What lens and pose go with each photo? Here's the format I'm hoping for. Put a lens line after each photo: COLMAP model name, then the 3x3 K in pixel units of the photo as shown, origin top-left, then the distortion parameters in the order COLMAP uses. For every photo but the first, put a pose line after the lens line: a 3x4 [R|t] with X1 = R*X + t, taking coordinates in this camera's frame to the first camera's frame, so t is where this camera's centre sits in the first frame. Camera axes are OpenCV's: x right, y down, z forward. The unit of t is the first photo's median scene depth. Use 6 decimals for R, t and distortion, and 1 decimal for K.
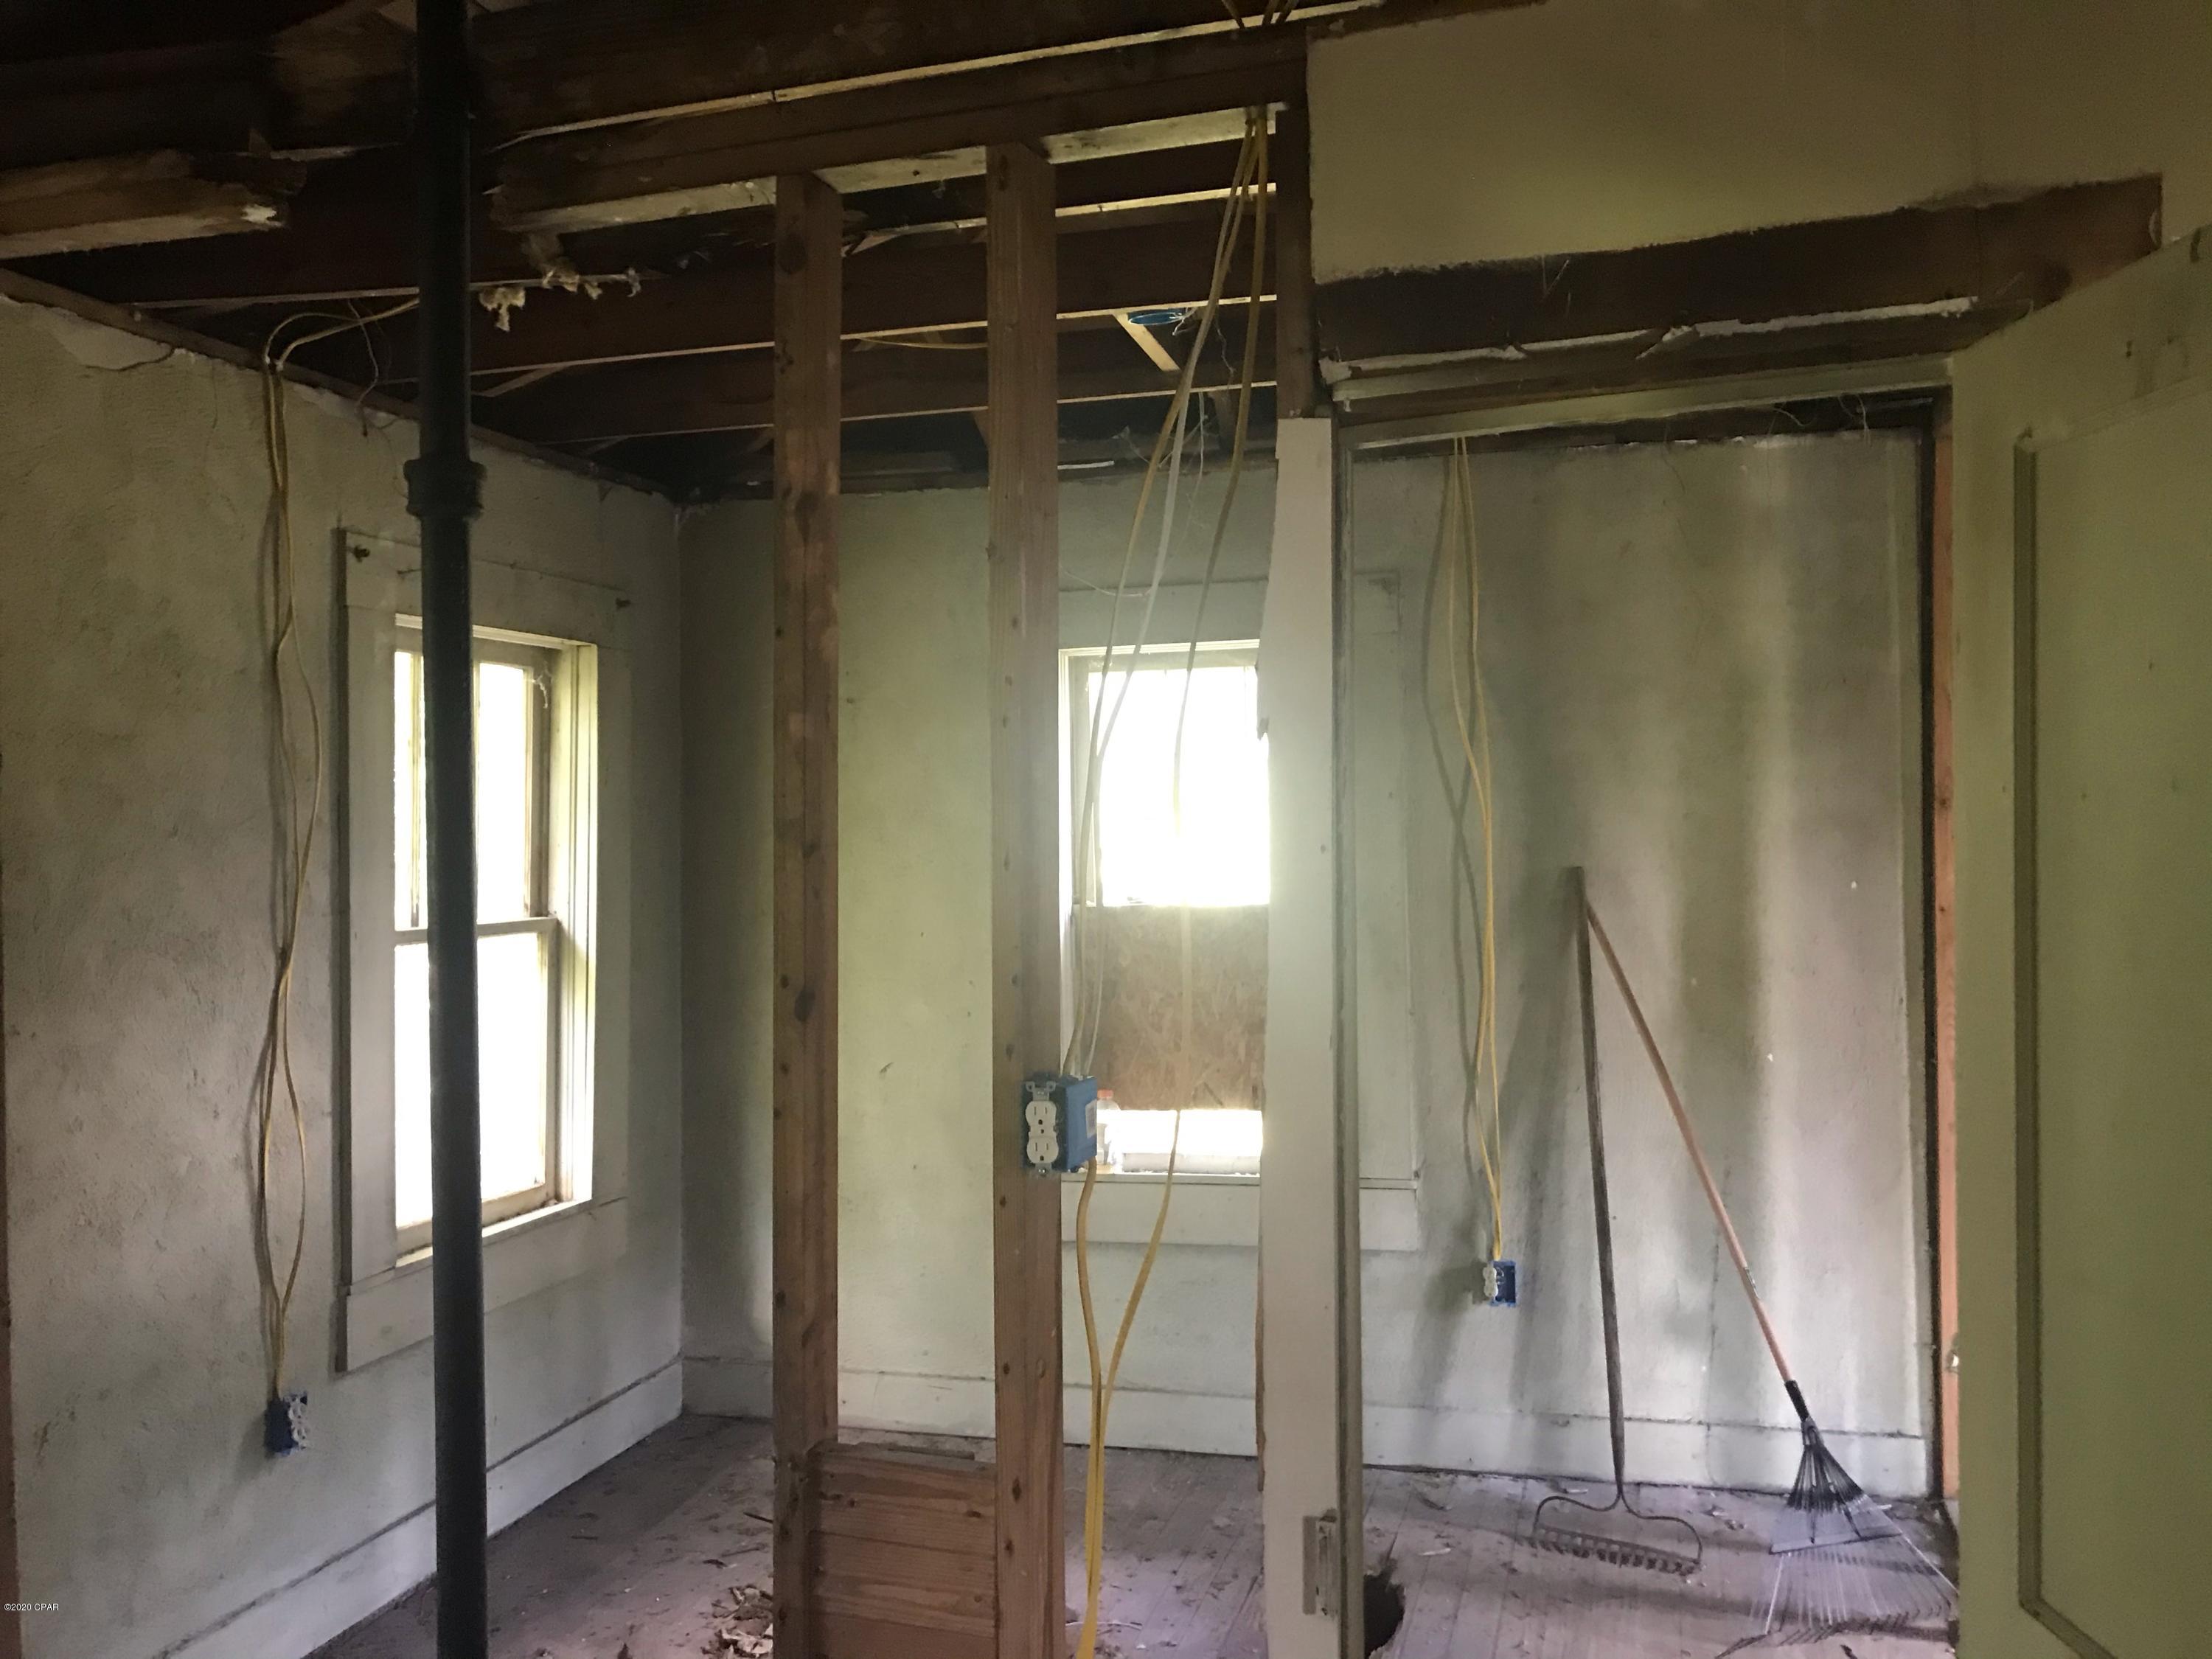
lens RADIAL K [[1792.0, 0, 1106.0], [0, 1792.0, 829.5], [0, 0, 1]] dist [0.000081, -0.000287]
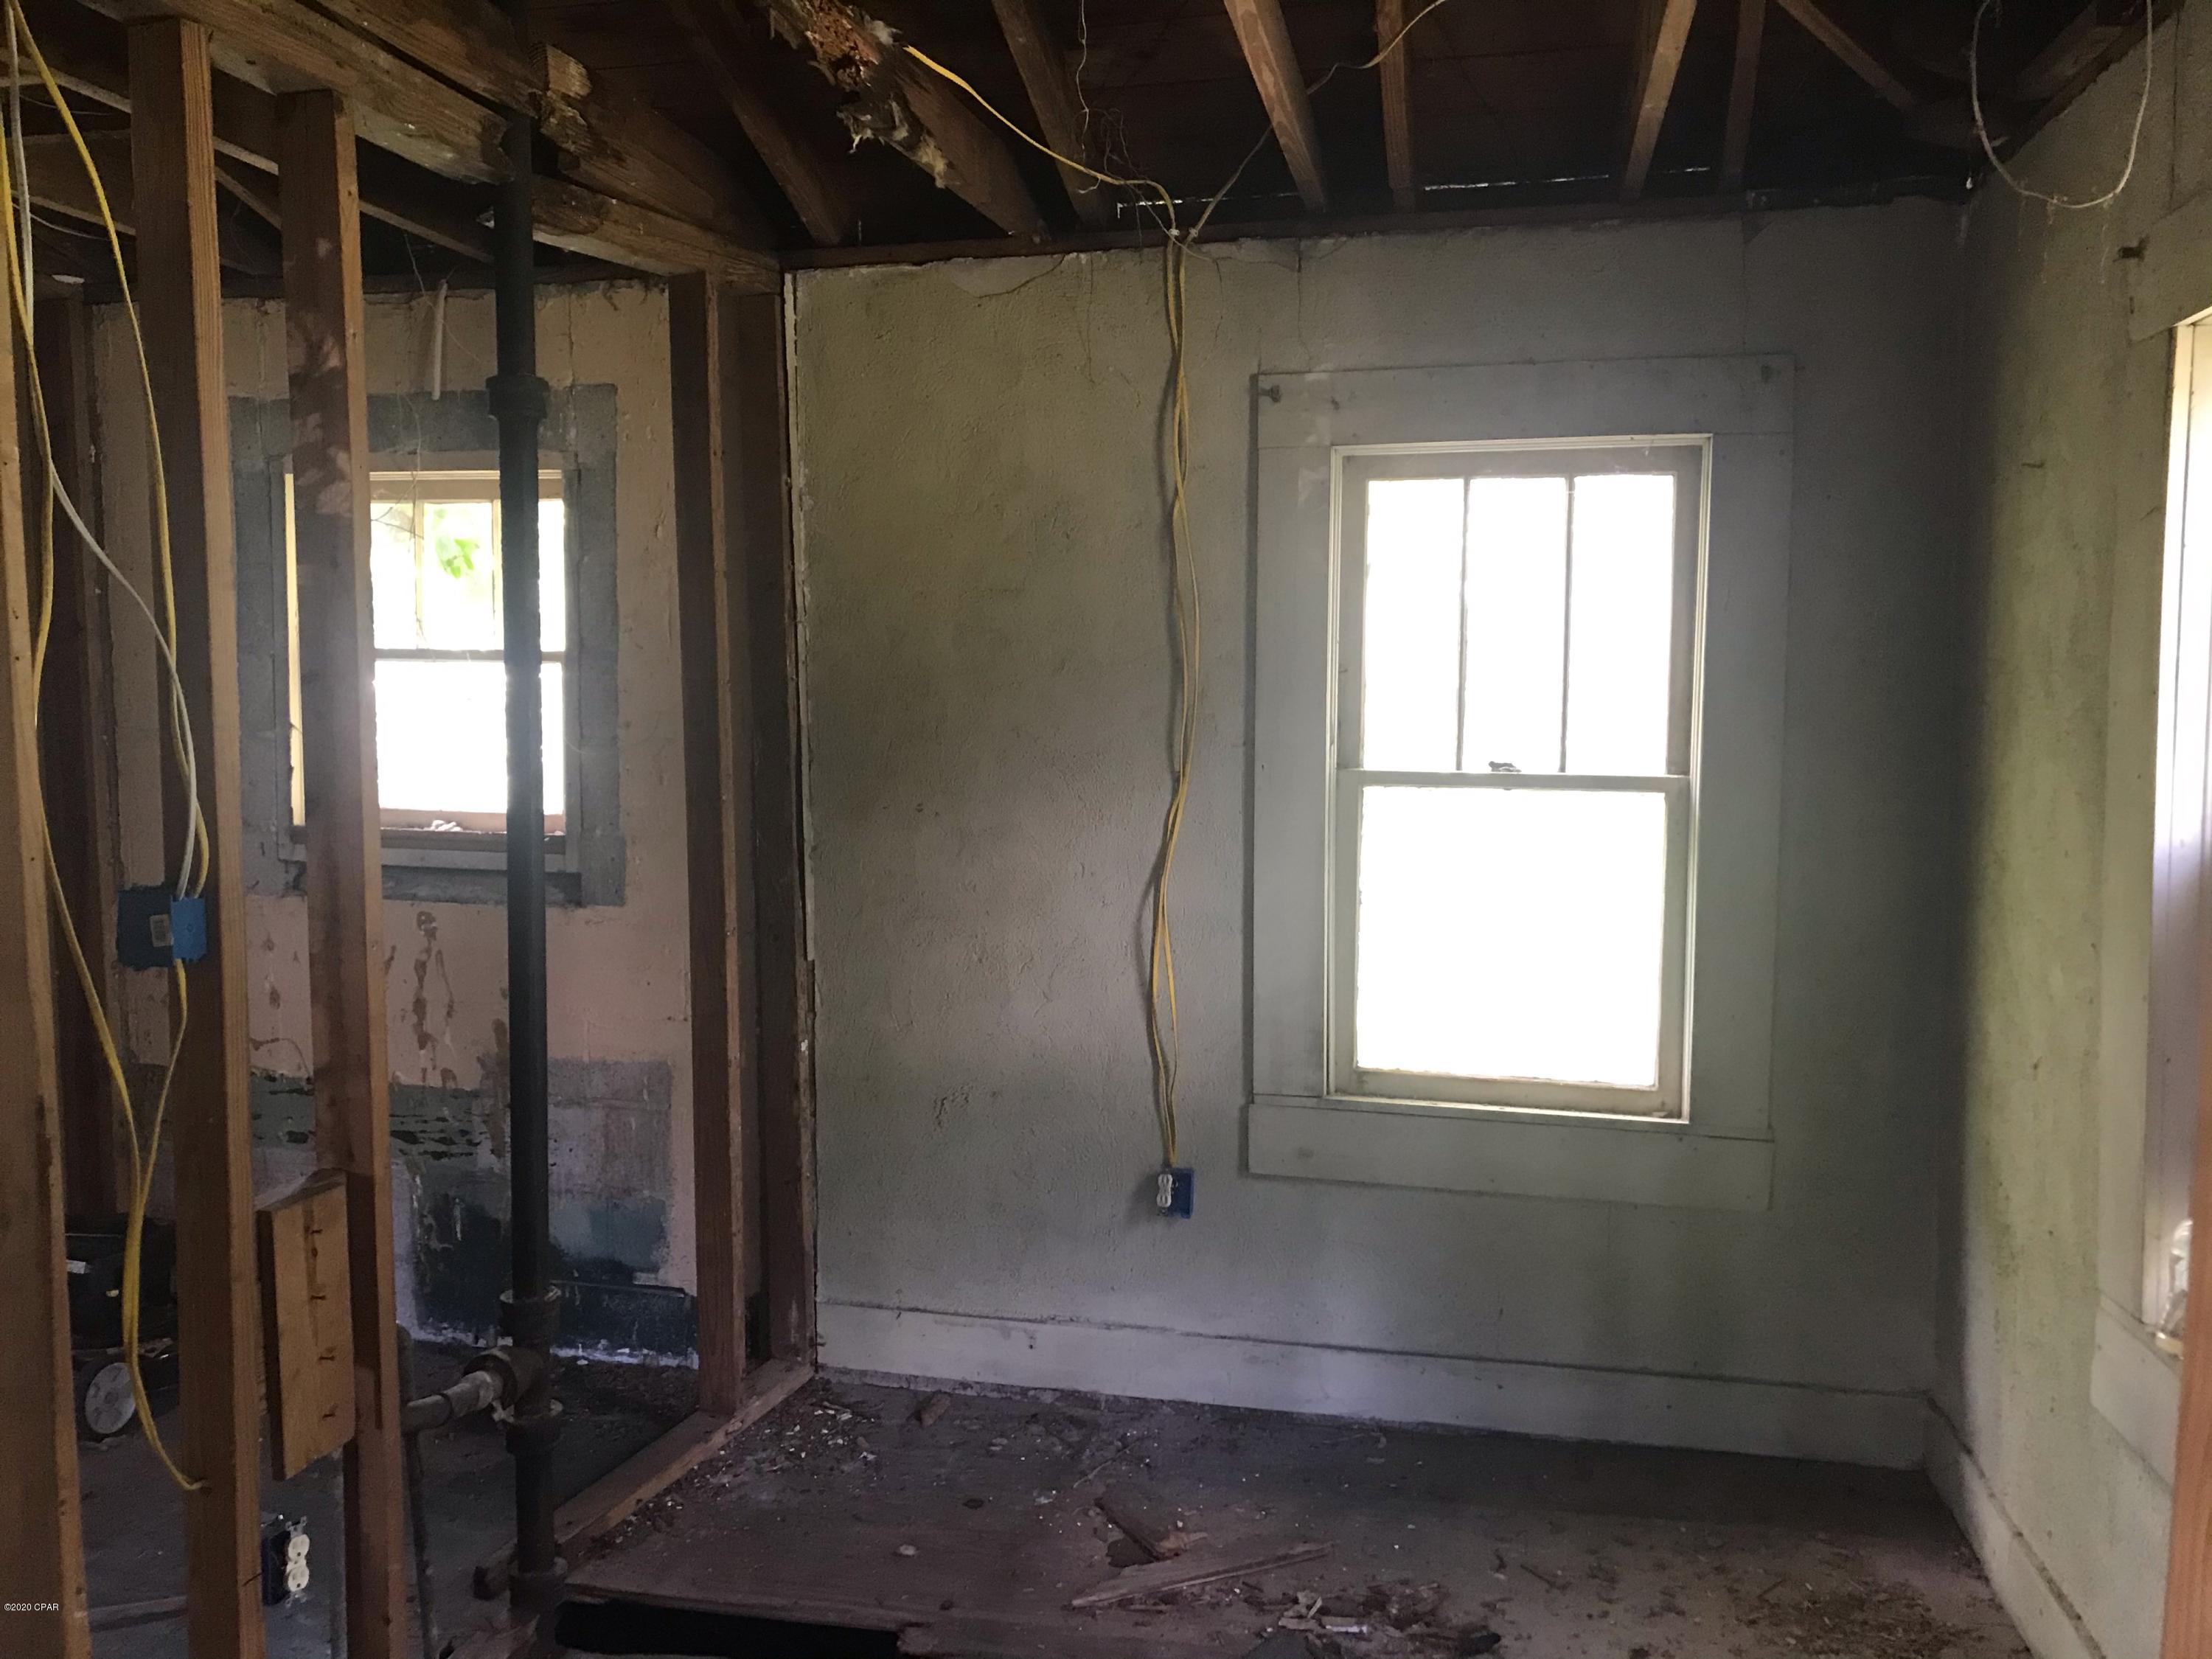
lens RADIAL K [[1756.9, 0, 1109.7], [0, 1756.9, 892.5], [0, 0, 1]] dist [0.061489, -0.001633]
pose [[0.056371, 0.094578, -0.993920, 0.640847], [-0.022547, 0.995370, 0.093437, 0.039398], [0.998155, 0.017143, 0.058242, 0.895469]]
